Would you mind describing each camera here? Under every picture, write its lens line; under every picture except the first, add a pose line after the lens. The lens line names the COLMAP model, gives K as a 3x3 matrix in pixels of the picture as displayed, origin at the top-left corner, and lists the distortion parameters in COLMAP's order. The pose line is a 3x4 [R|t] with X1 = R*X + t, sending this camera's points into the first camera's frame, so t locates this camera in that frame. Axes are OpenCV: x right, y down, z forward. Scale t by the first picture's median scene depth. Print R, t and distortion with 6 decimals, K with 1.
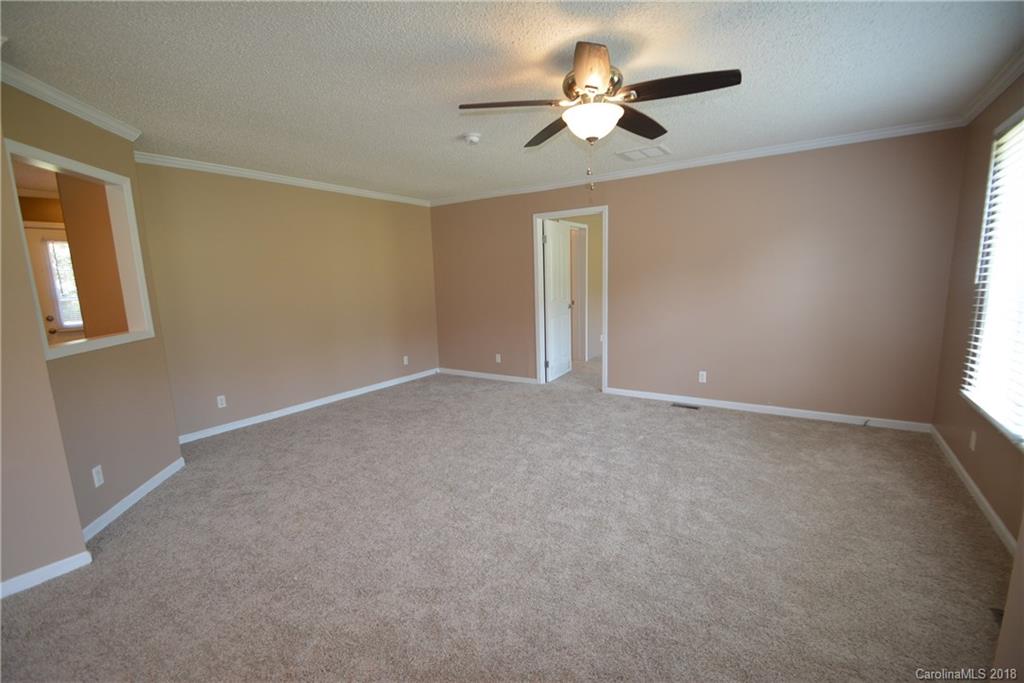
lens RADIAL K [[451.2, 0, 509.4], [0, 451.2, 346.9], [0, 0, 1]] dist [0.000563, -0.006237]
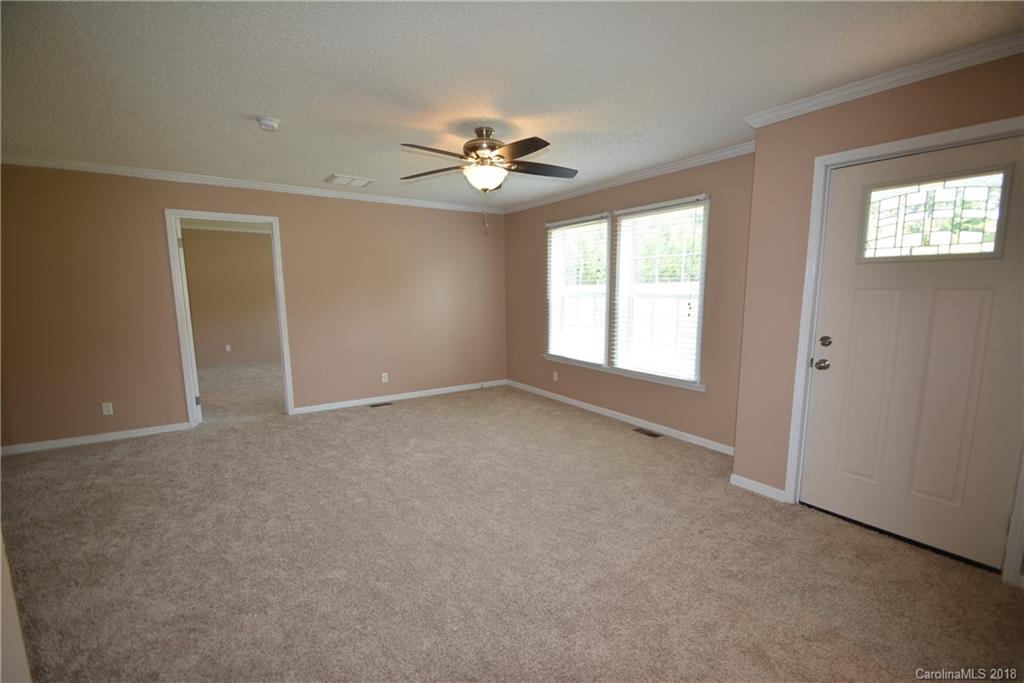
lens RADIAL K [[451.2, 0, 516.1], [0, 451.2, 344.5], [0, 0, 1]] dist [0.000563, -0.006237]
pose [[0.370698, -0.086106, 0.924753, -0.554824], [0.129826, 0.990721, 0.040206, -0.023802], [-0.919635, 0.105153, 0.378438, 0.232340]]
